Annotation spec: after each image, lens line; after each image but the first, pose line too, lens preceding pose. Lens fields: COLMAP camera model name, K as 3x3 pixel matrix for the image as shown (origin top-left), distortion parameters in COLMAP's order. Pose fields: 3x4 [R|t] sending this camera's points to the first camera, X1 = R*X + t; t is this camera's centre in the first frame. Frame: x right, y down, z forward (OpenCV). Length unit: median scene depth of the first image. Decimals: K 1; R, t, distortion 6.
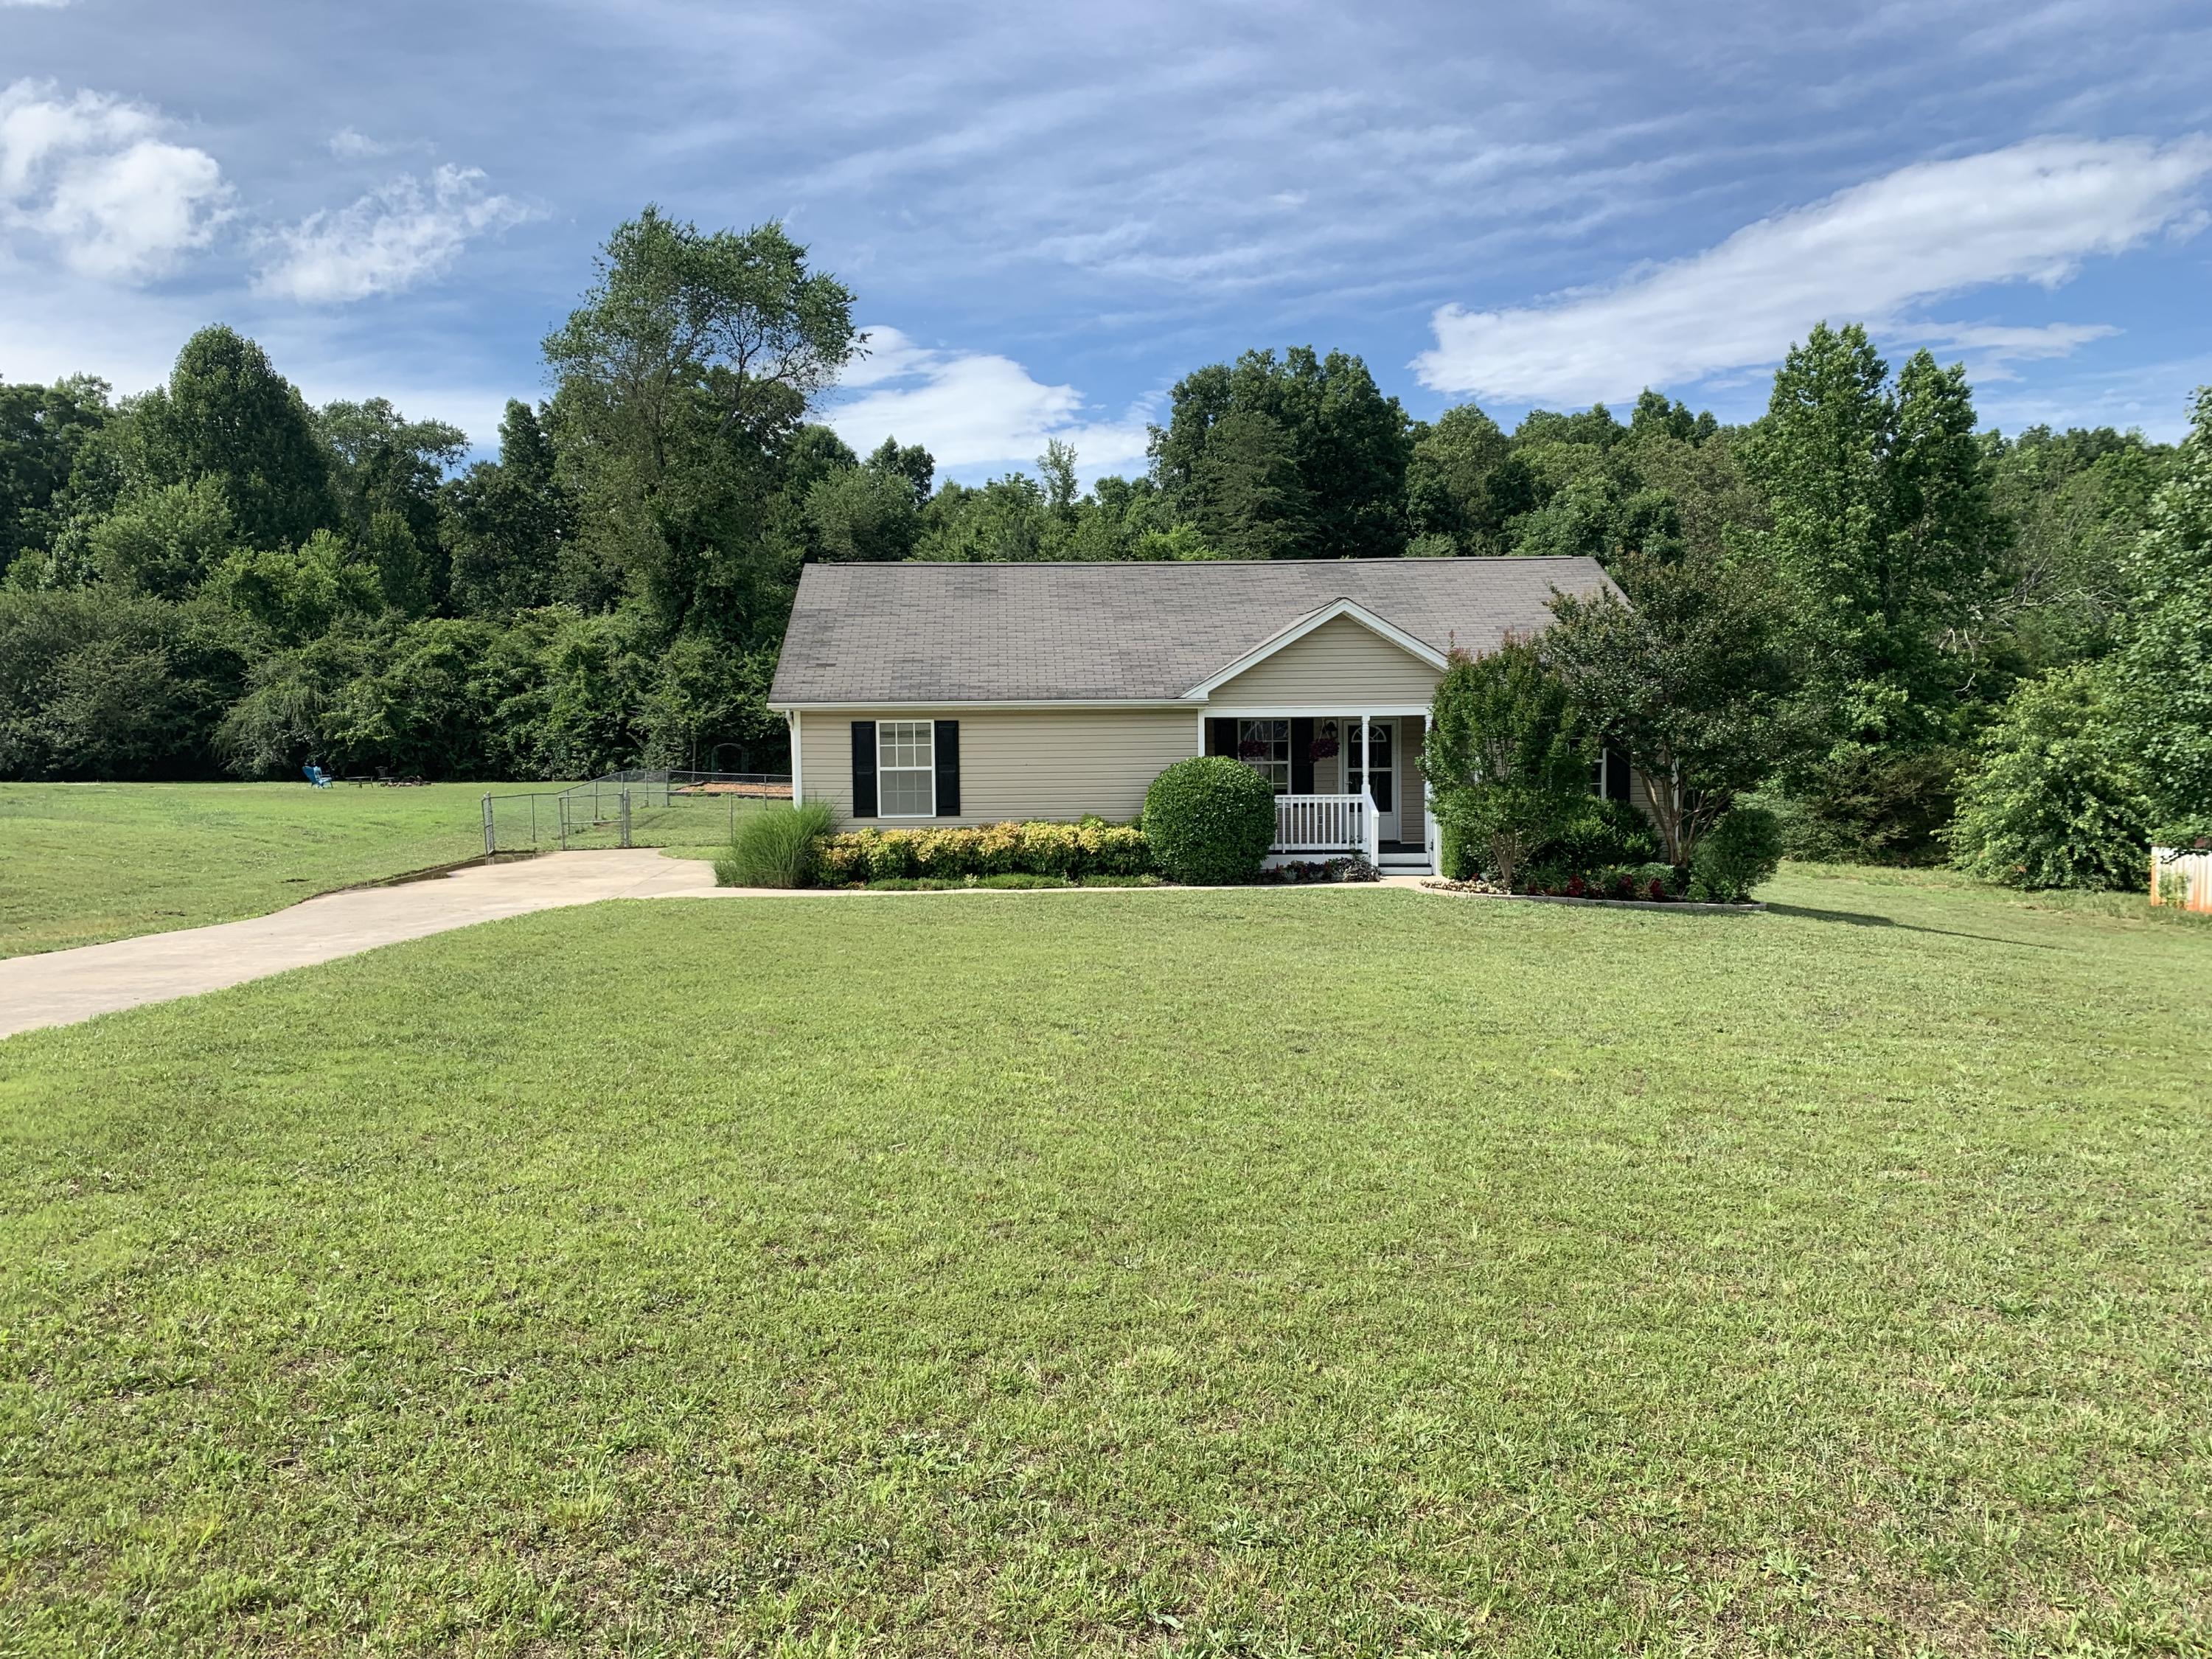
lens RADIAL K [[1760.1, 0, 1076.8], [0, 1760.1, 802.3], [0, 0, 1]] dist [0.104964, -0.032857]
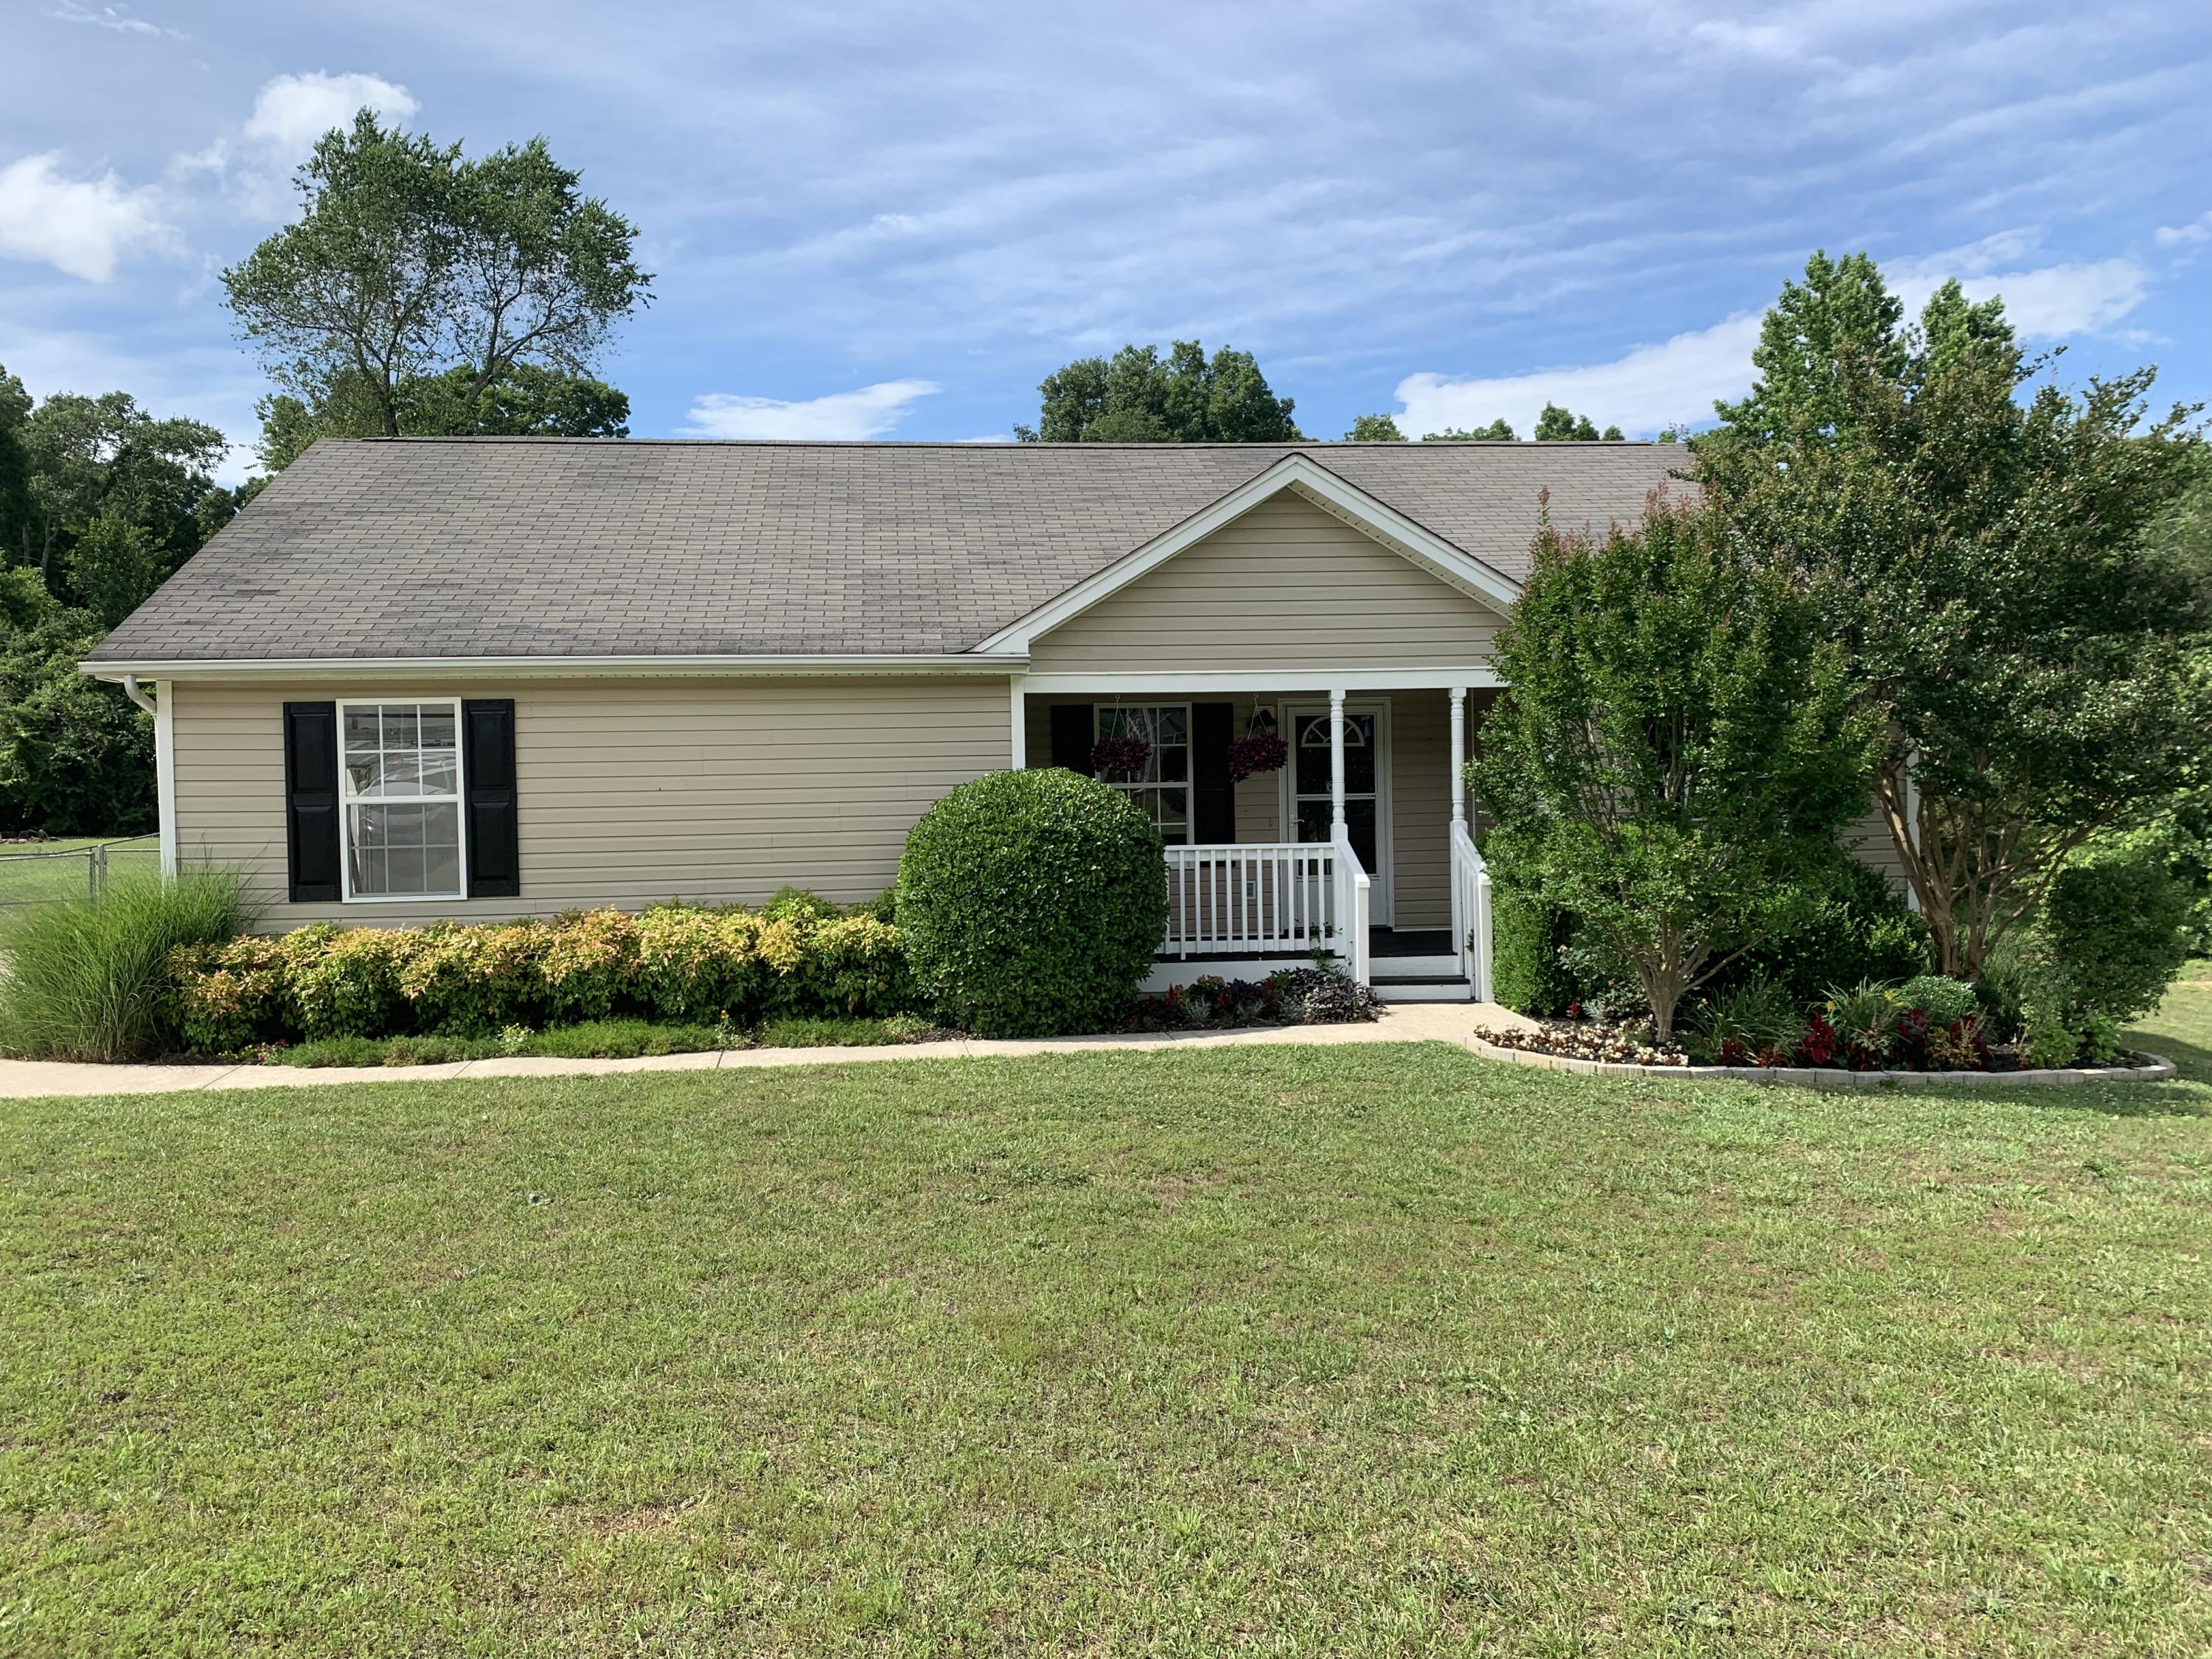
lens RADIAL K [[1760.1, 0, 1122.4], [0, 1760.1, 842.2], [0, 0, 1]] dist [0.104964, -0.032857]
pose [[0.996000, -0.011247, 0.088647, 0.055317], [0.011633, 0.999925, -0.003840, -0.003381], [-0.088597, 0.004856, 0.996056, 0.494755]]
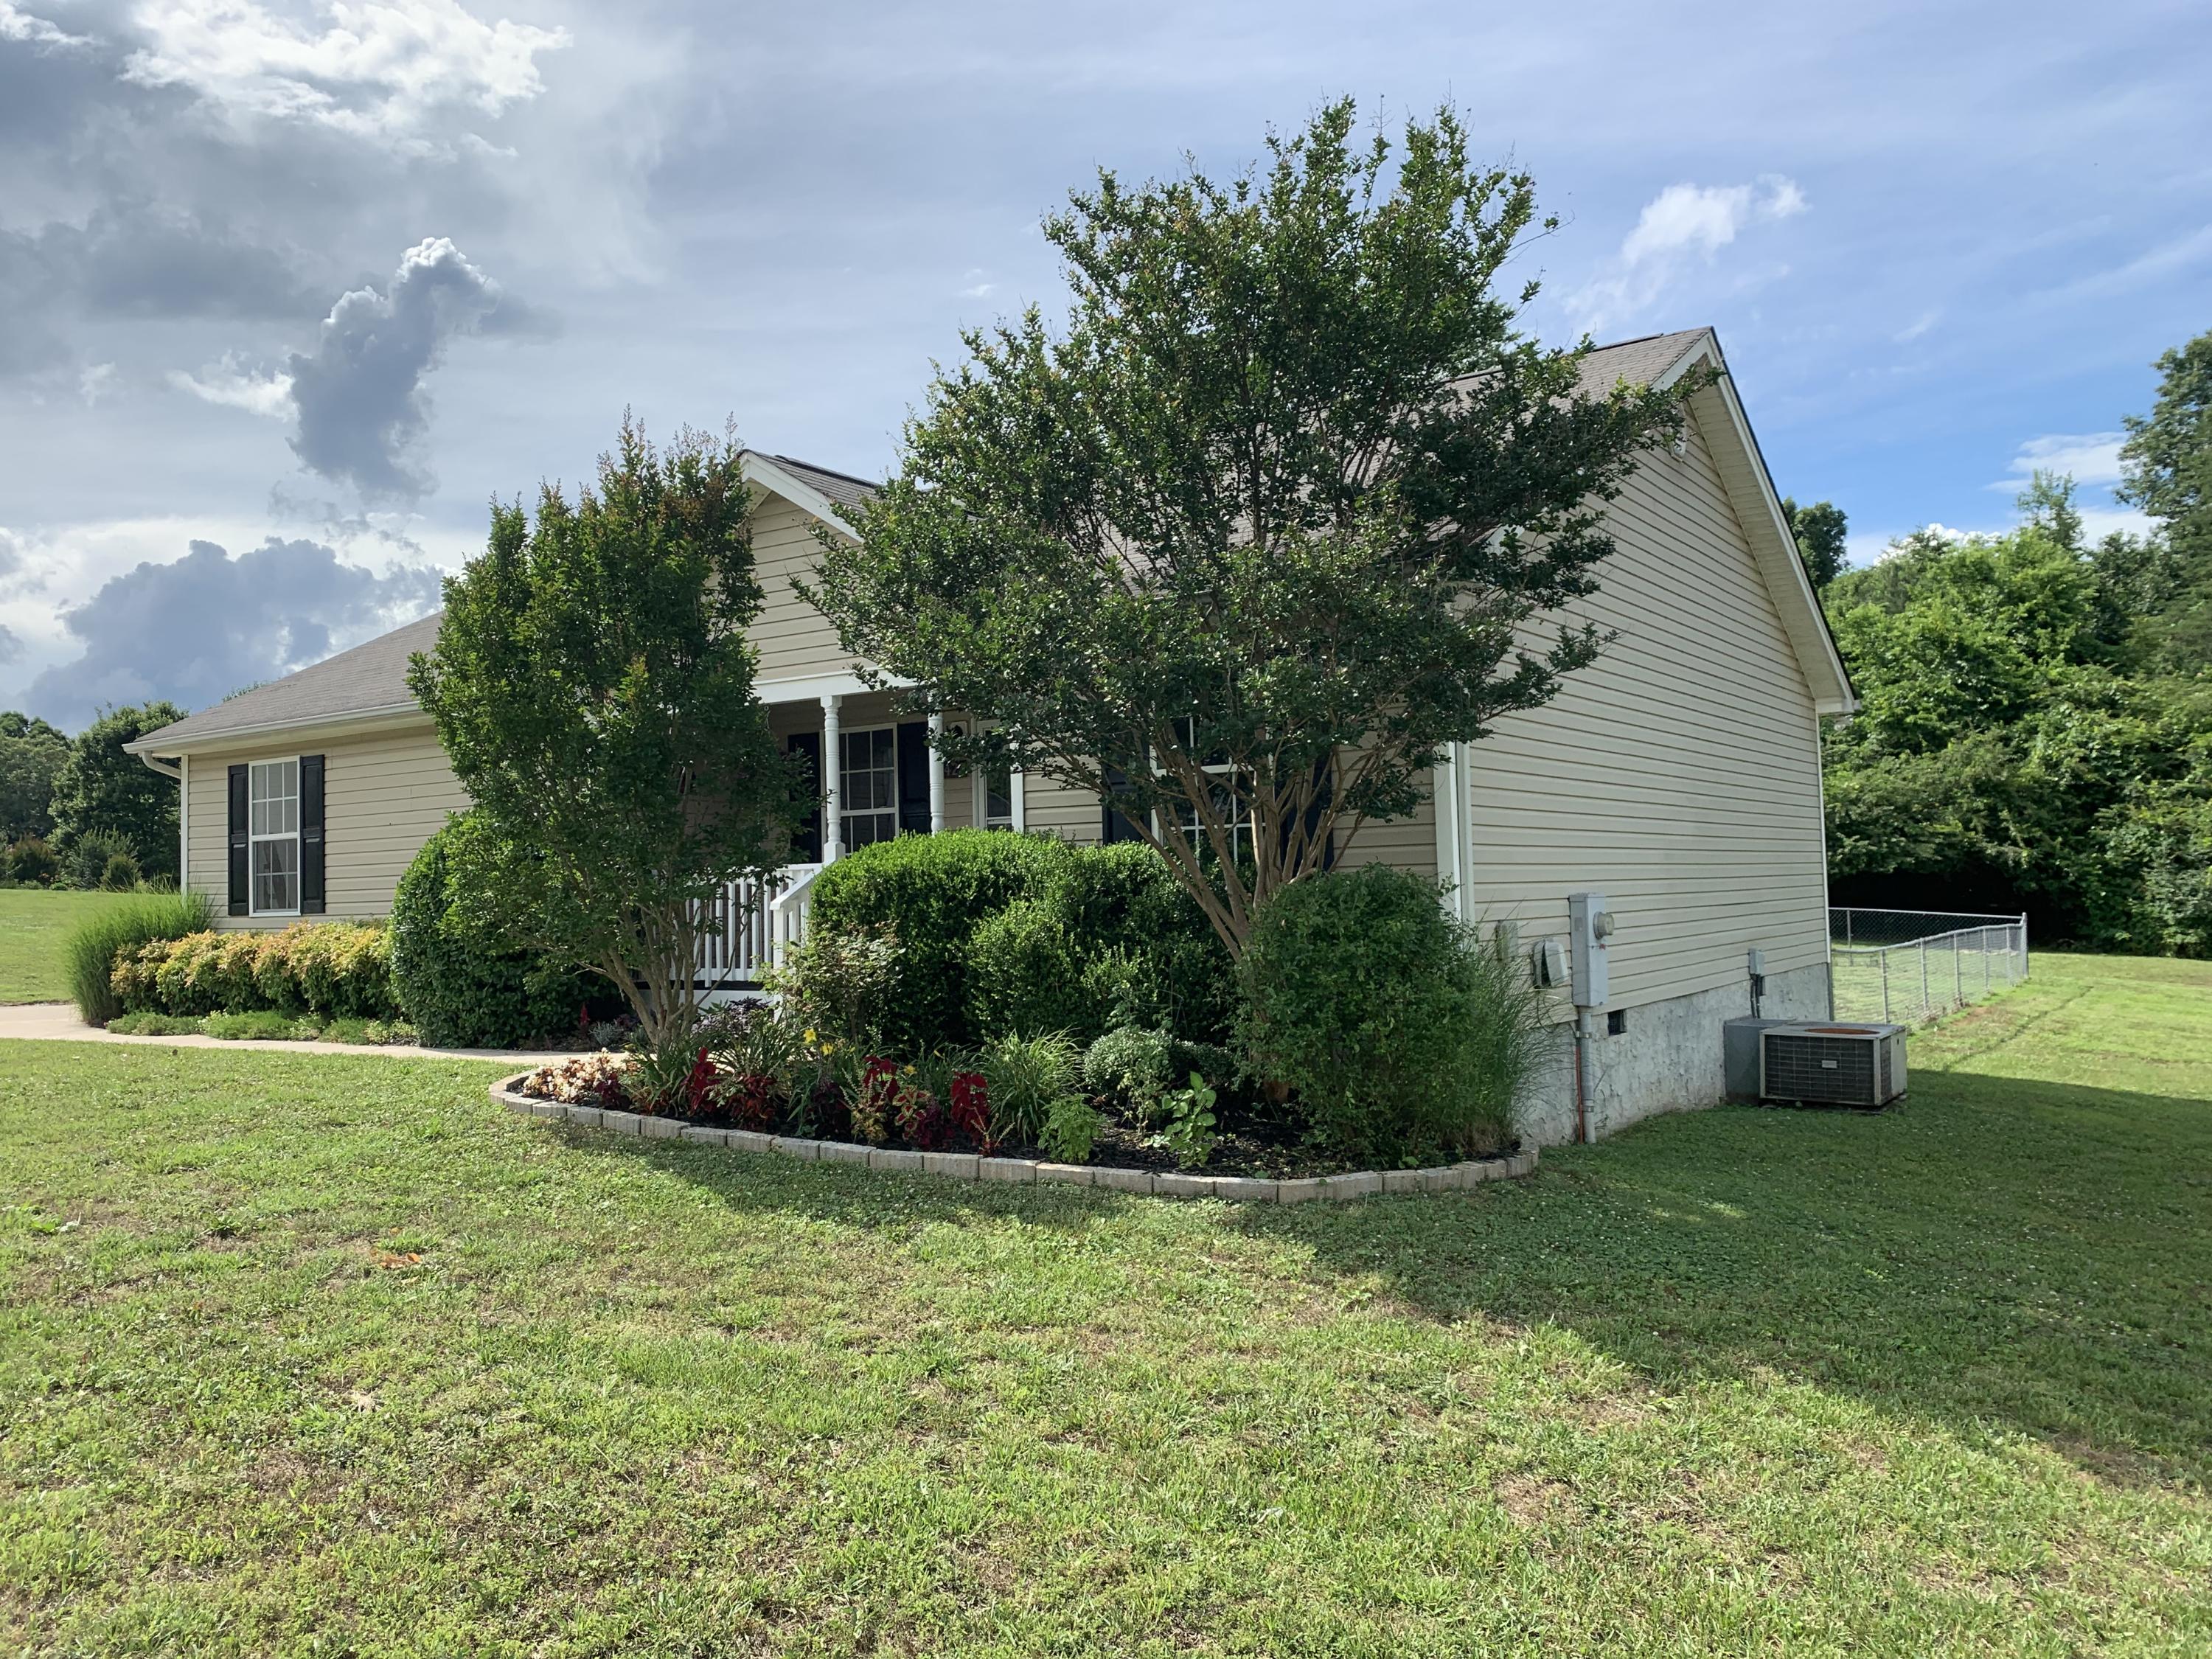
lens RADIAL K [[1760.1, 0, 1044.4], [0, 1760.1, 819.0], [0, 0, 1]] dist [0.104964, -0.032857]
pose [[0.803467, -0.033693, -0.594394, 0.492090], [-0.010340, 0.997457, -0.070517, 0.015939], [0.595259, 0.062804, 0.801076, 0.653232]]
